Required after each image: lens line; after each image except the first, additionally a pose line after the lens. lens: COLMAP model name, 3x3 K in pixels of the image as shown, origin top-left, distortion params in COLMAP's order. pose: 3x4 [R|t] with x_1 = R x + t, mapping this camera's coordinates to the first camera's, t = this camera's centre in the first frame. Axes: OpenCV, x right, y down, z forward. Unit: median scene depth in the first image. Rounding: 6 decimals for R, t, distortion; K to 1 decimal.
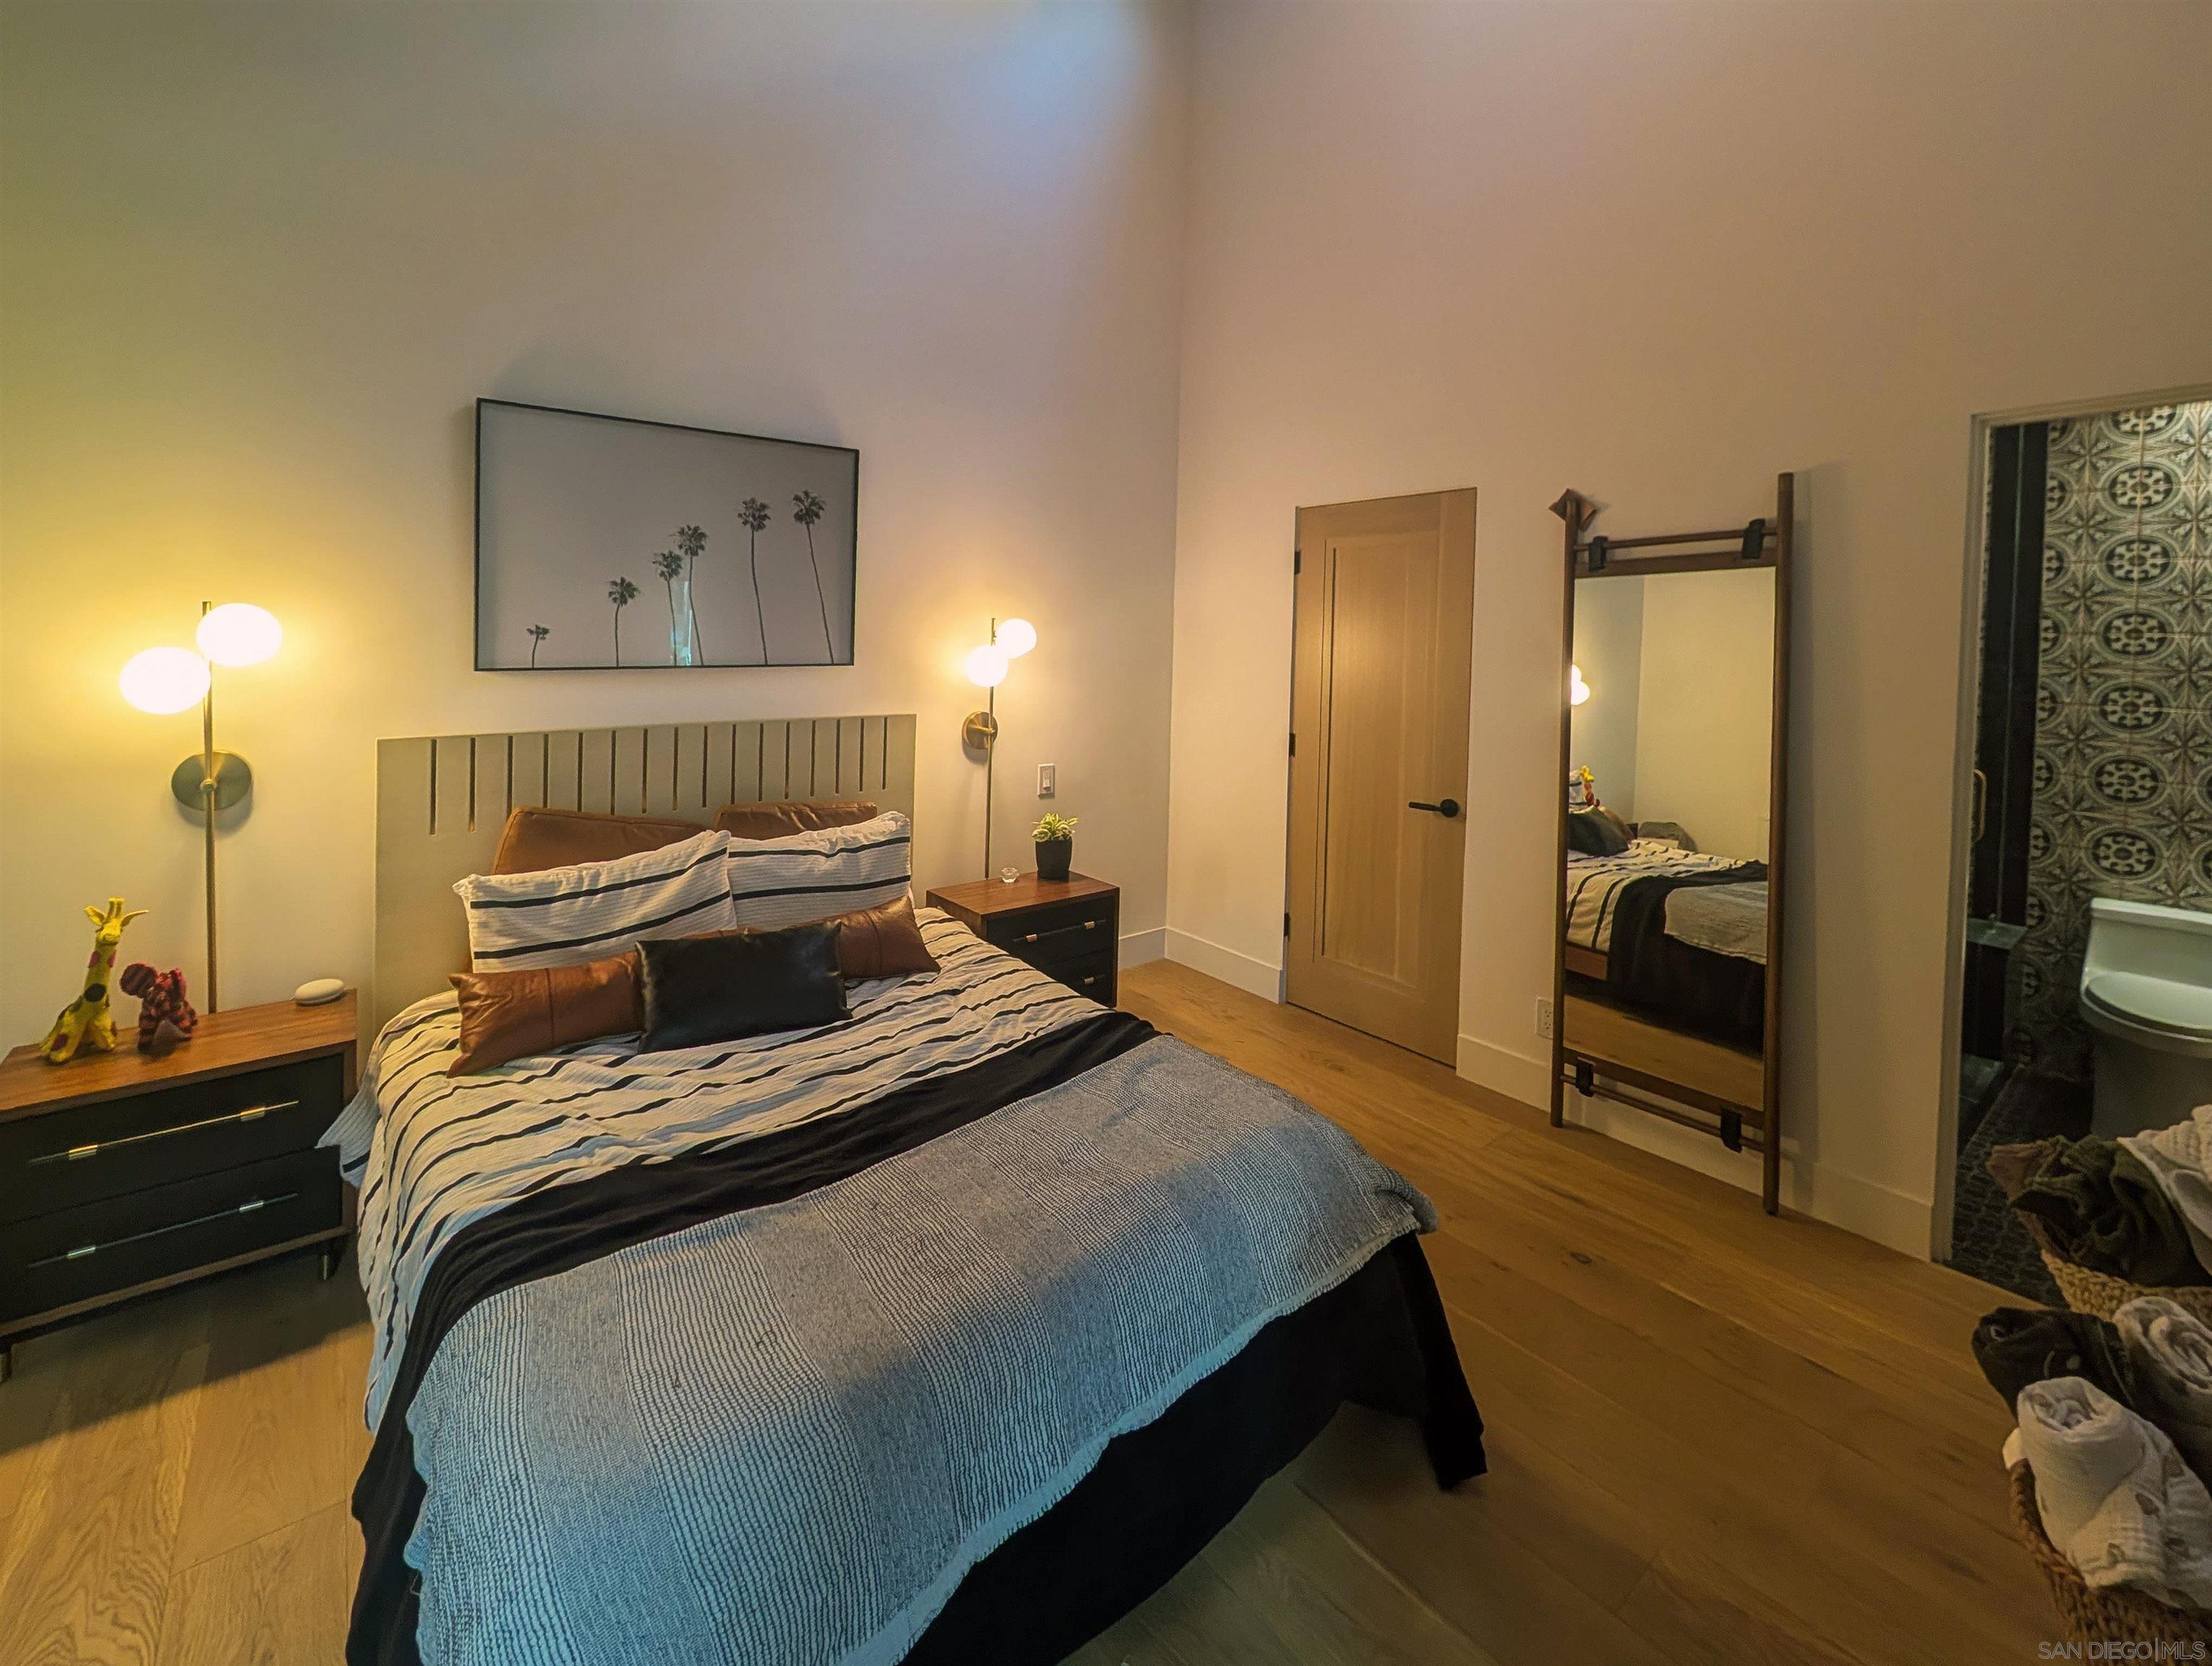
lens RADIAL K [[911.6, 0, 1106.0], [0, 911.6, 833.0], [0, 0, 1]] dist [-0.020312, -0.000065]
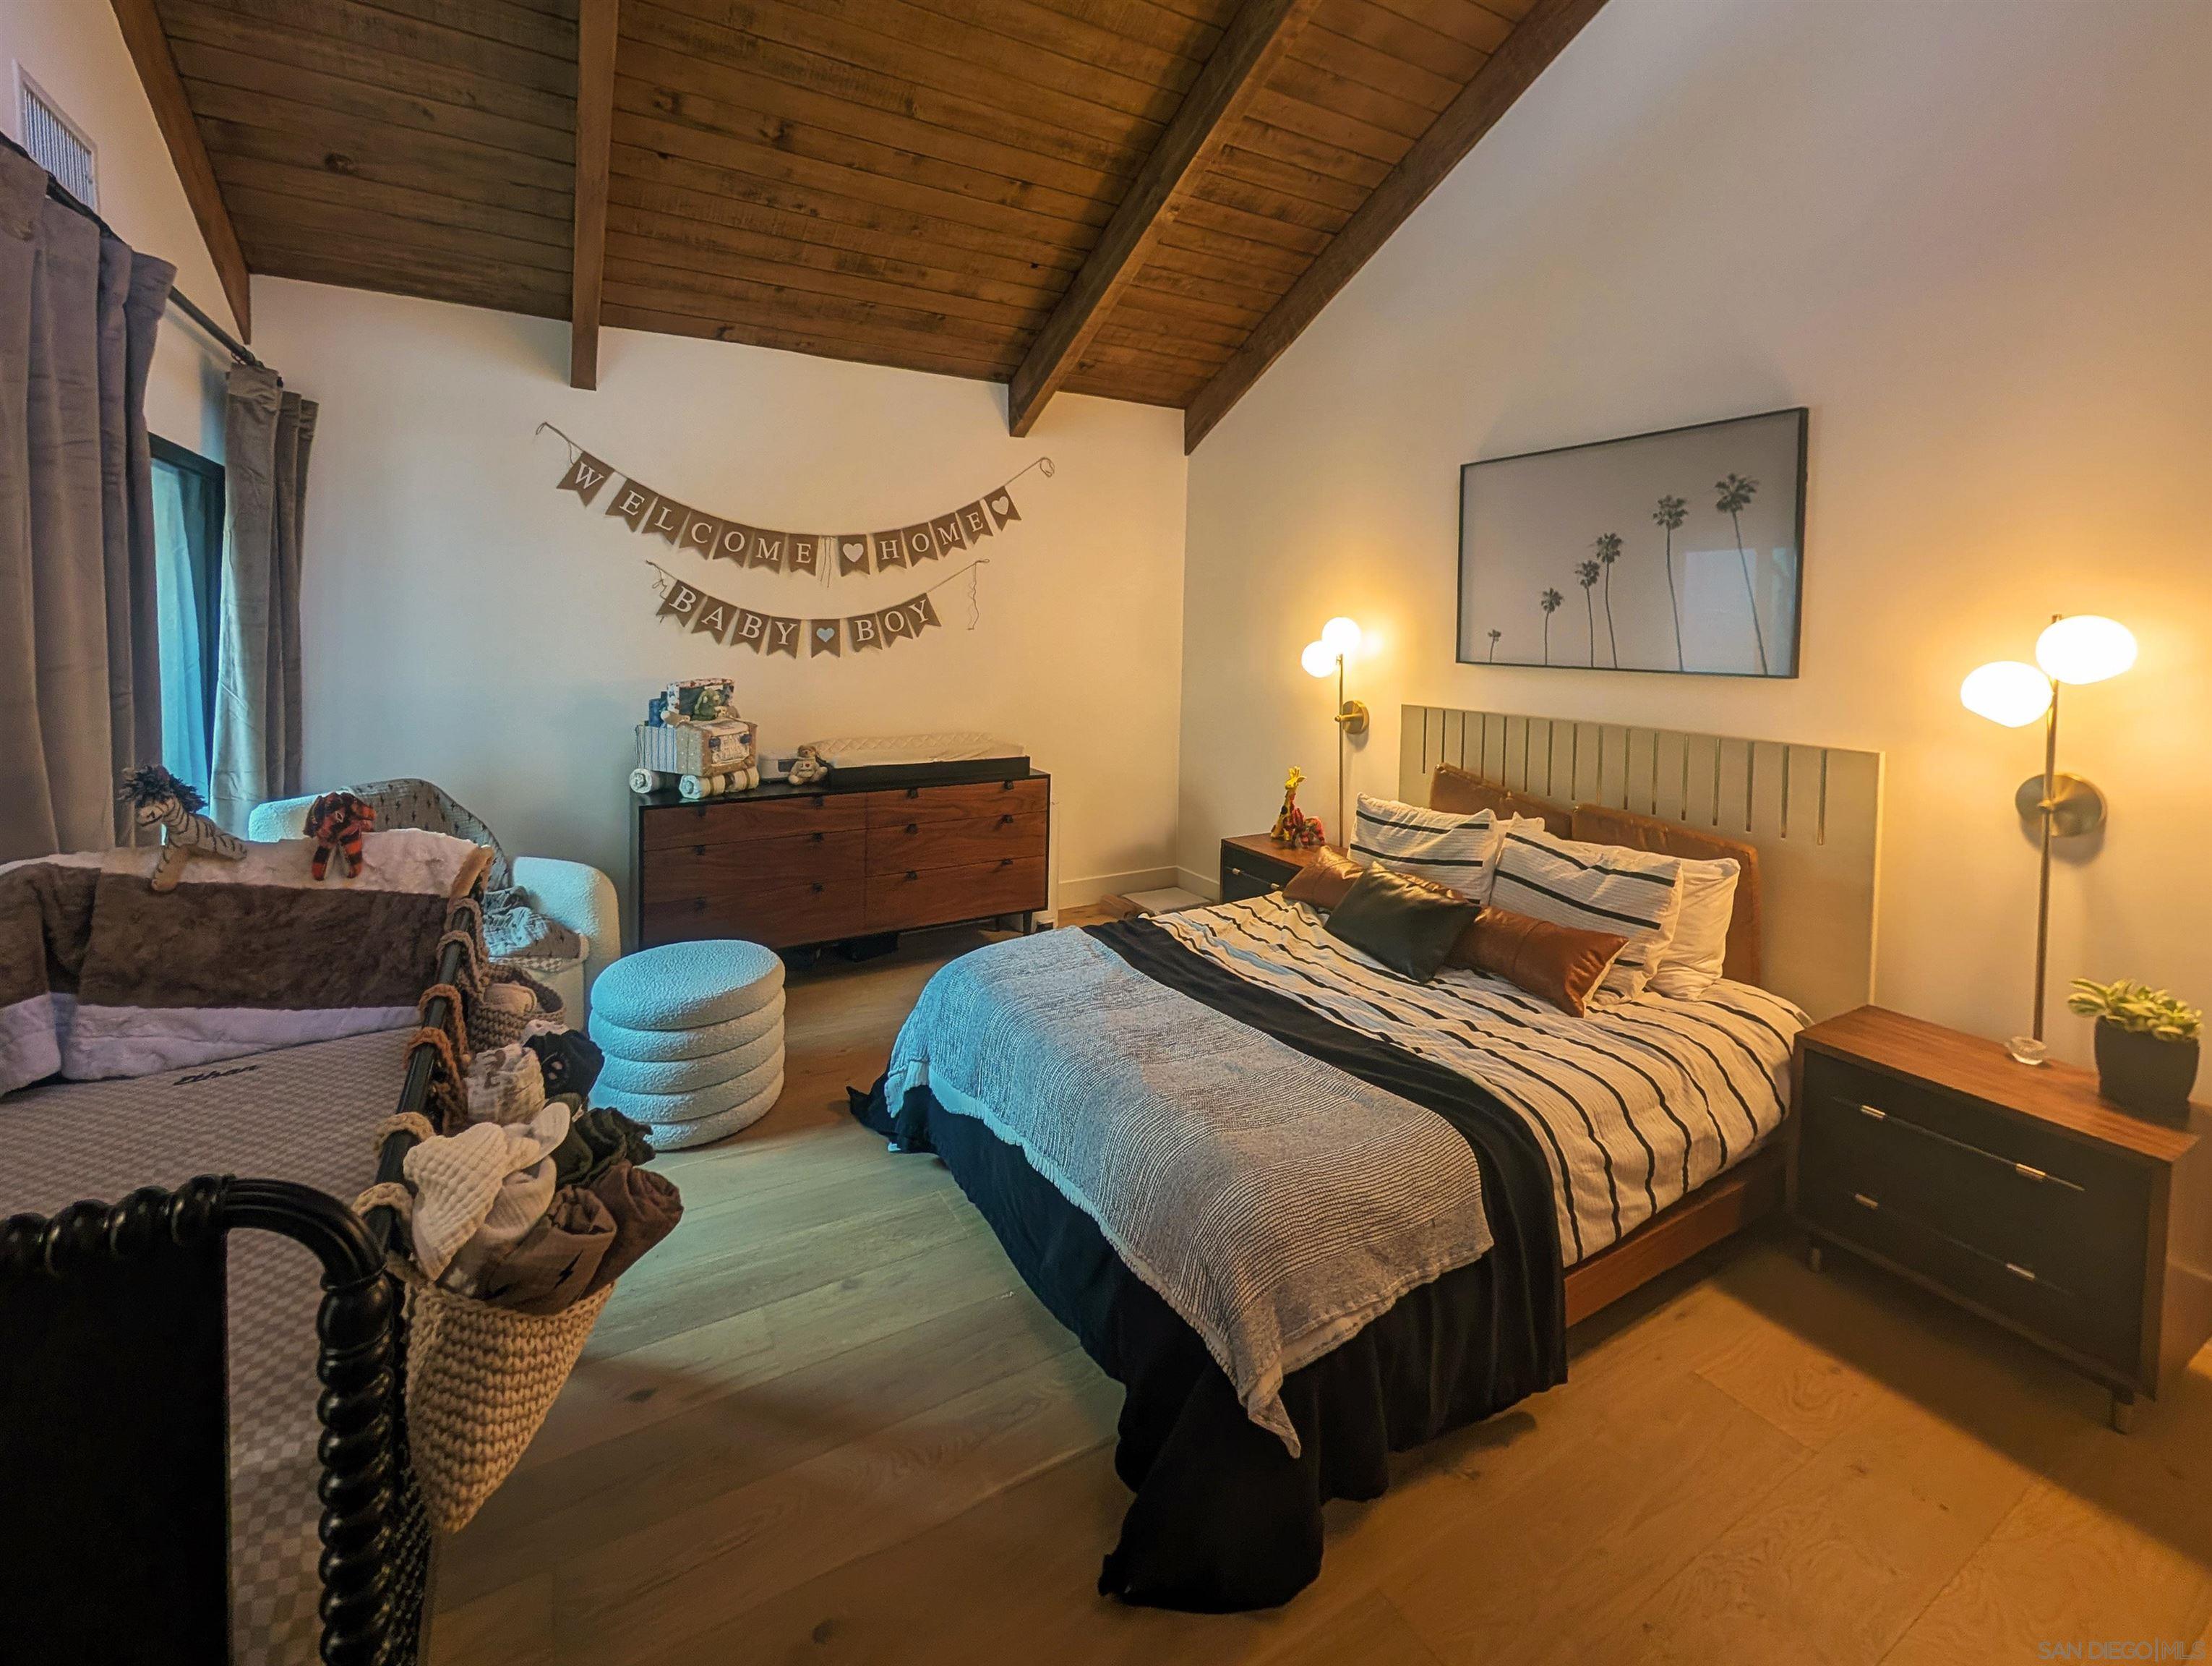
lens RADIAL K [[888.5, 0, 1021.4], [0, 888.5, 829.8], [0, 0, 1]] dist [0.000152, -0.000076]
pose [[-0.209678, 0.201900, -0.956698, 0.734542], [-0.223514, 0.942643, 0.247922, -0.116900], [0.951881, 0.265819, -0.152524, 0.590689]]
